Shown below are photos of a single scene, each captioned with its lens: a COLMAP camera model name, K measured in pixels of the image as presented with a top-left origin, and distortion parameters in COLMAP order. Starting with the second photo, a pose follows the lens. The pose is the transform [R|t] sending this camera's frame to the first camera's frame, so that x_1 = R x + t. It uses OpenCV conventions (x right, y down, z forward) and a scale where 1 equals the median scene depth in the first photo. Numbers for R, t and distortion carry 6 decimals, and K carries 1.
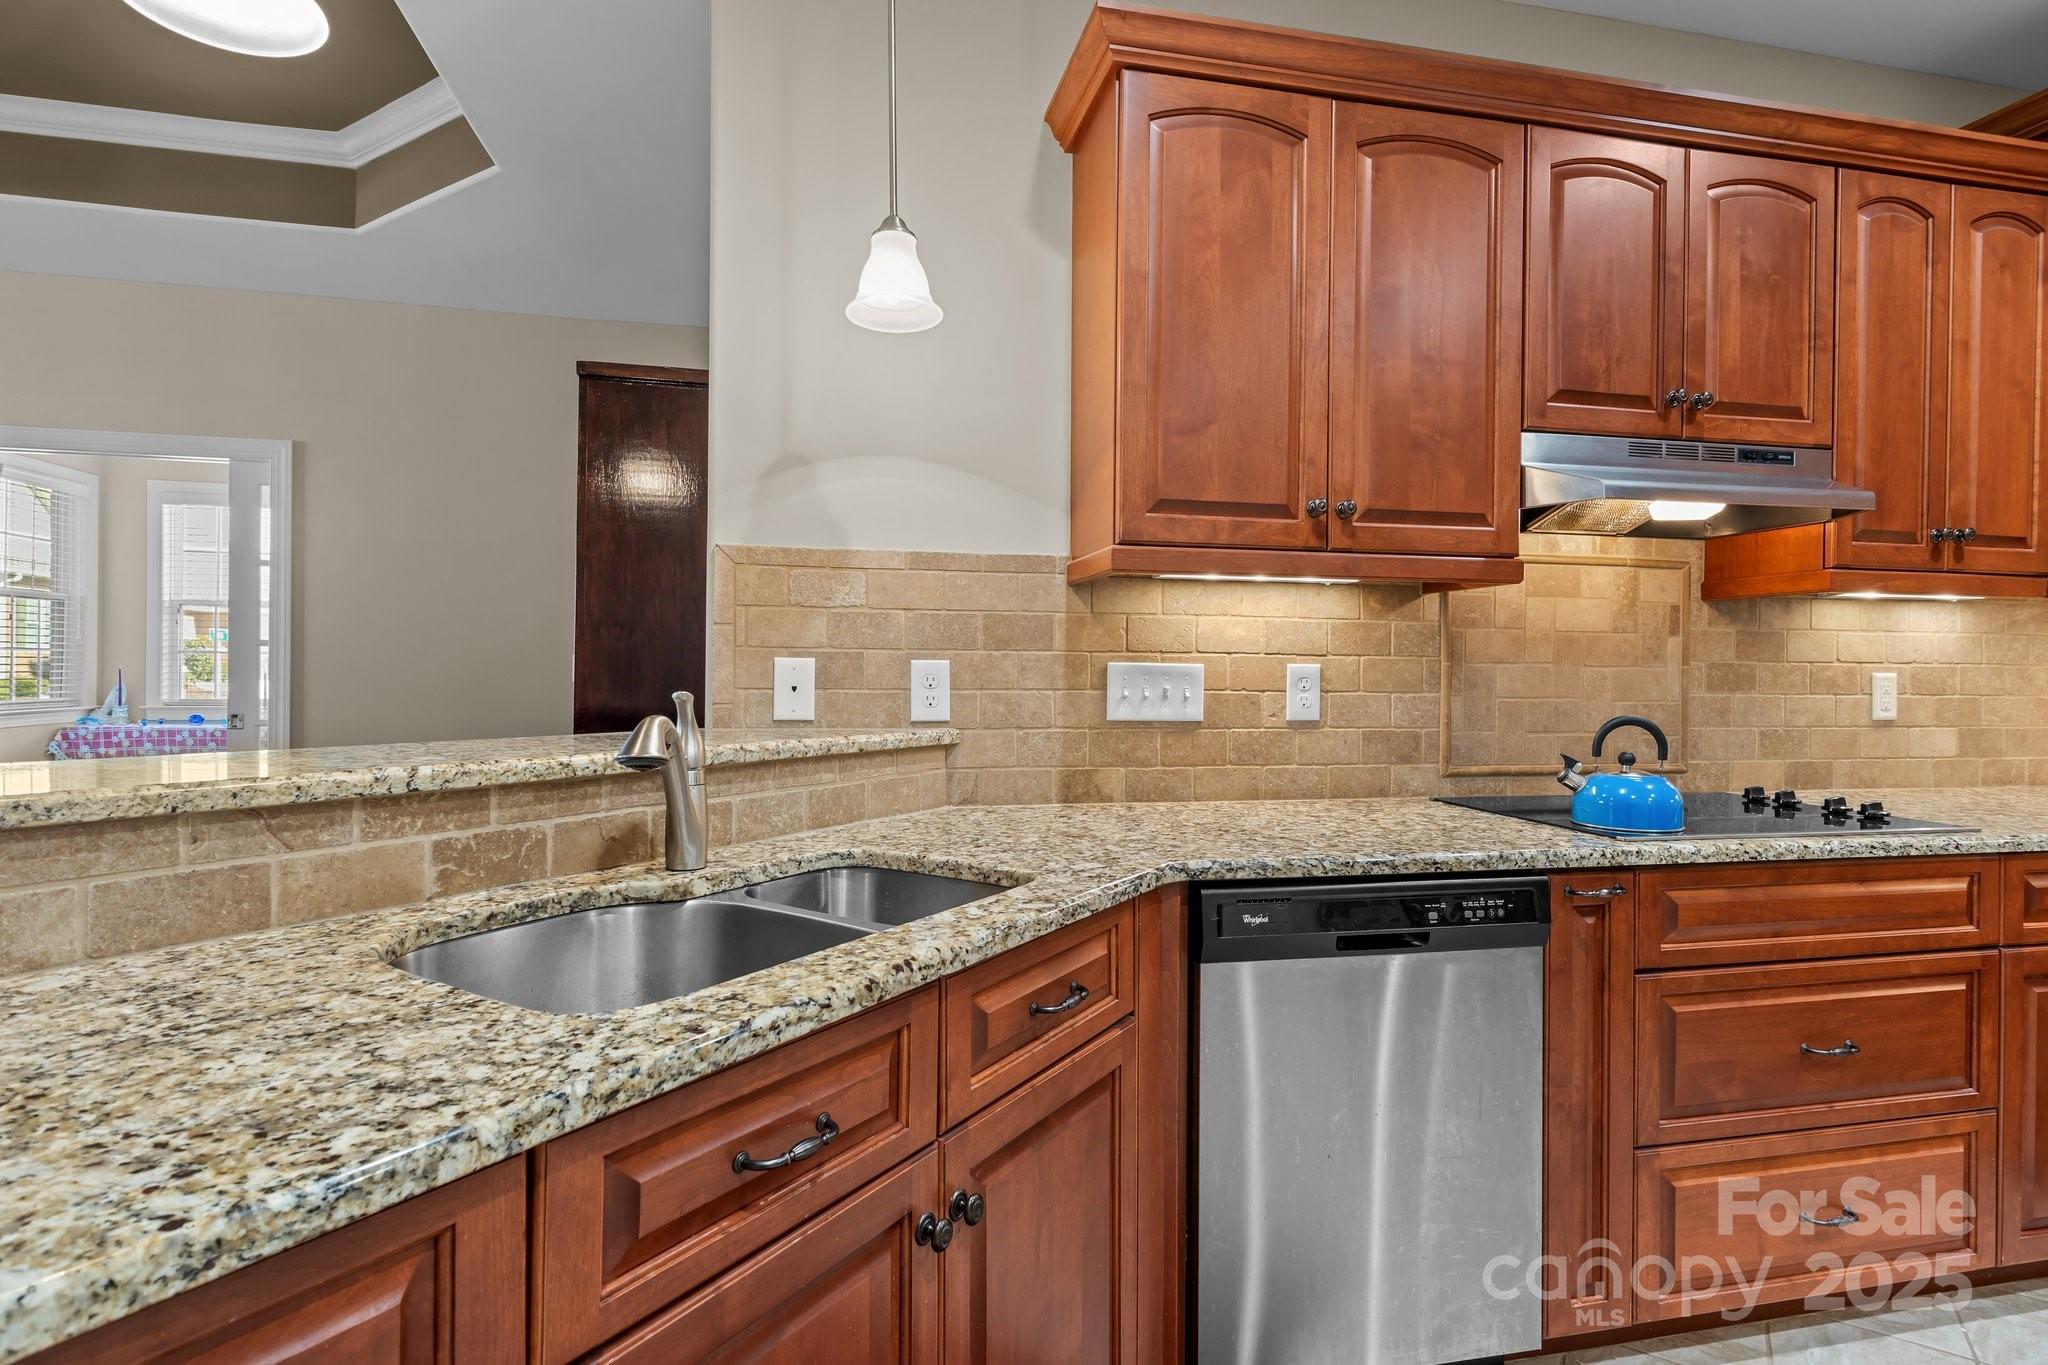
lens RADIAL K [[1014.3, 0, 1025.6], [0, 1014.3, 673.9], [0, 0, 1]] dist [0.002063, 0.000975]
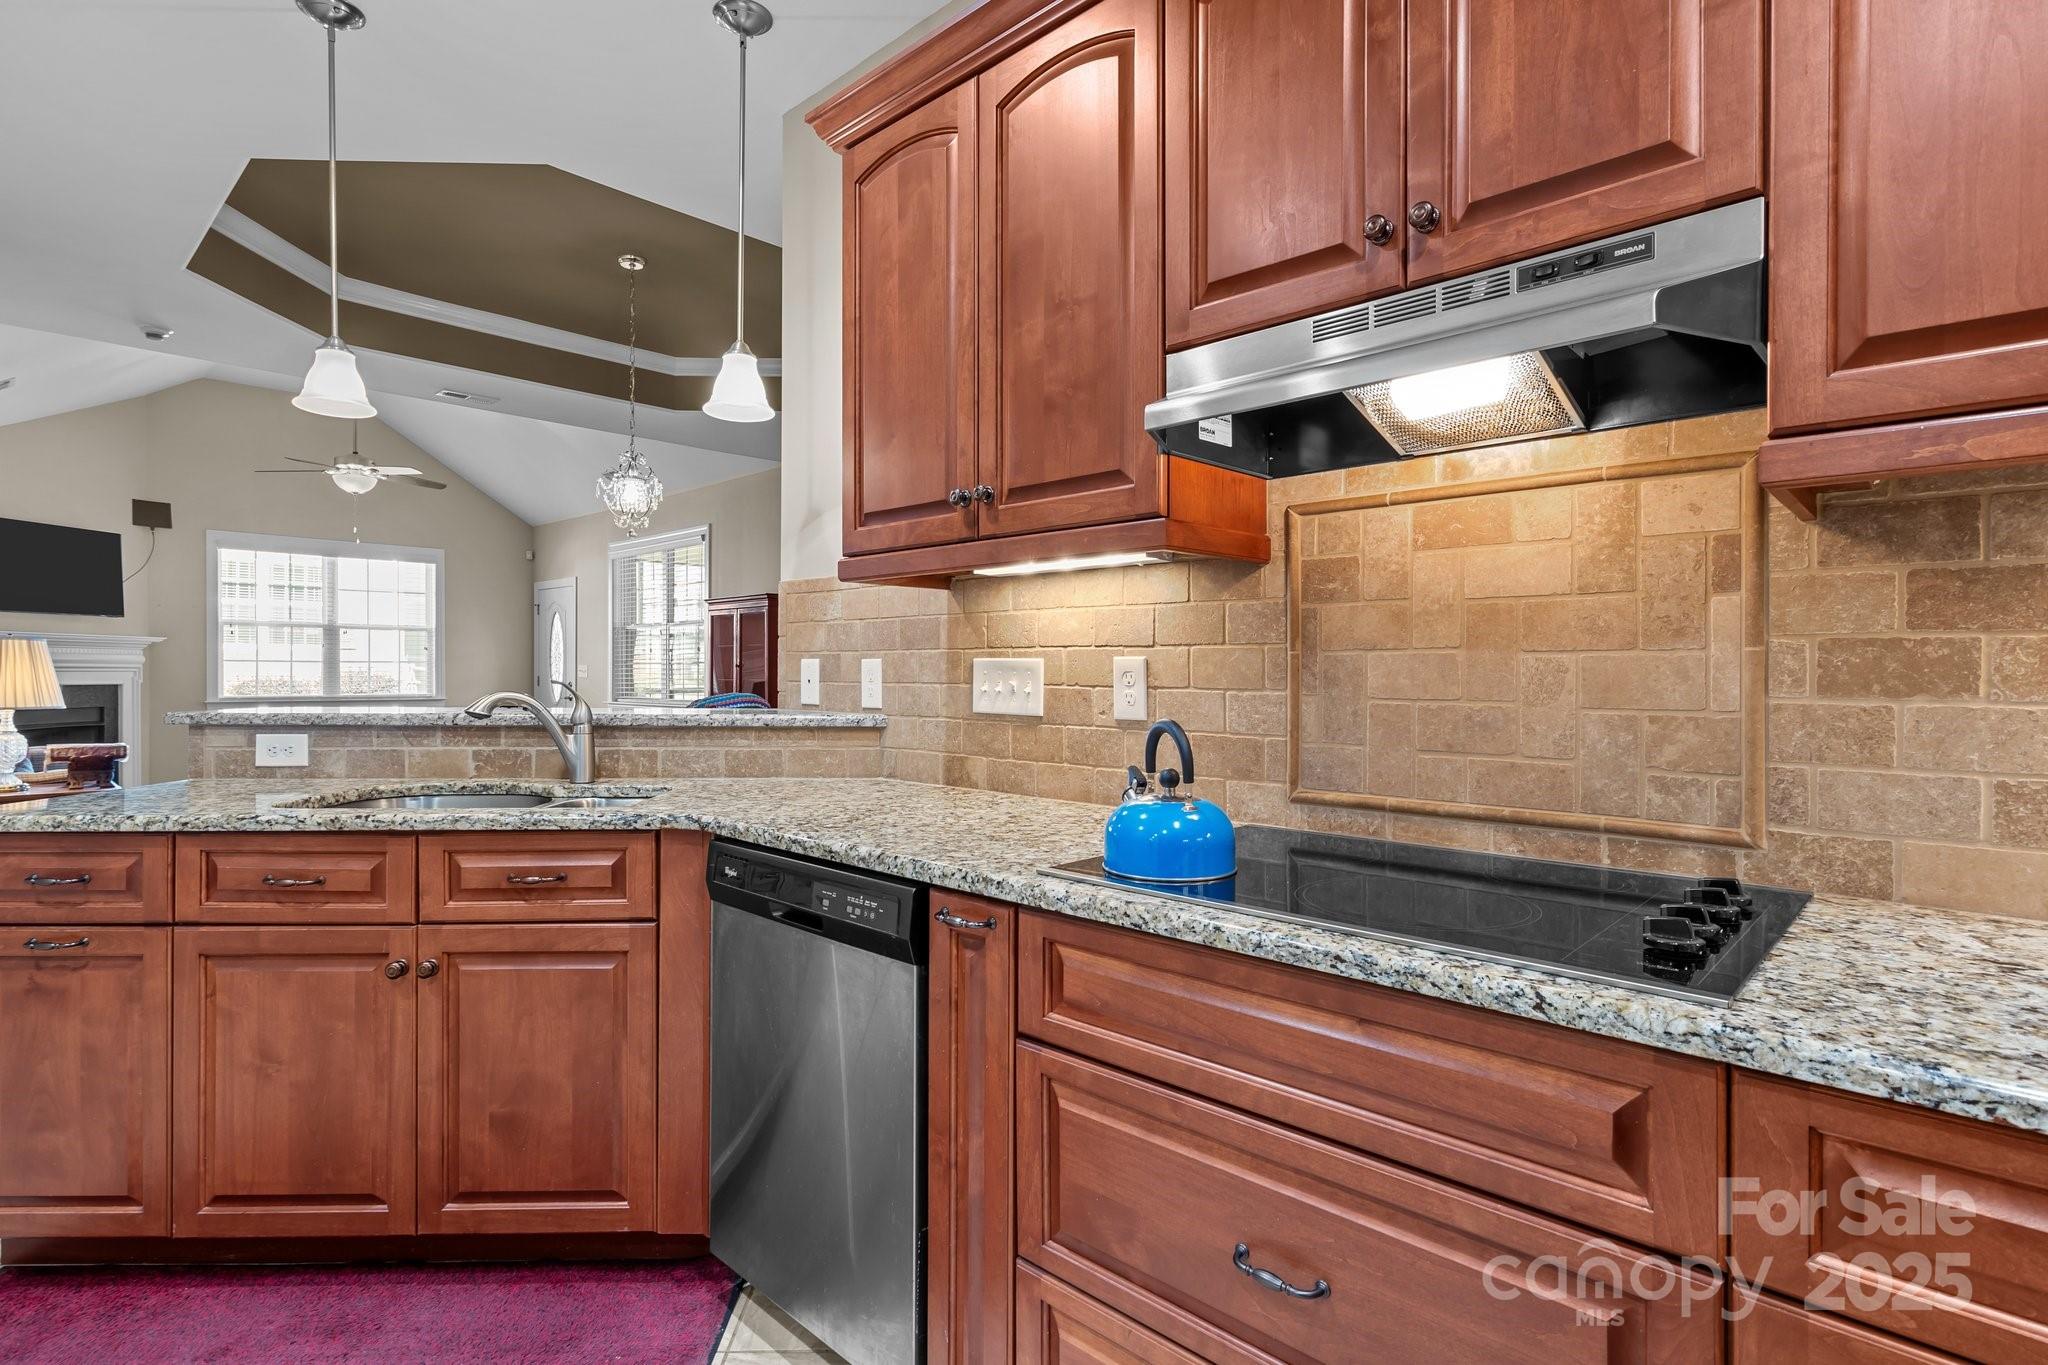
lens RADIAL K [[1014.3, 0, 1026.1], [0, 1014.3, 672.2], [0, 0, 1]] dist [0.002063, 0.000975]
pose [[0.559109, -0.005657, -0.829075, 1.069887], [-0.001091, 0.999971, -0.007559, 0.012040], [0.829093, 0.005131, 0.559087, 0.470487]]
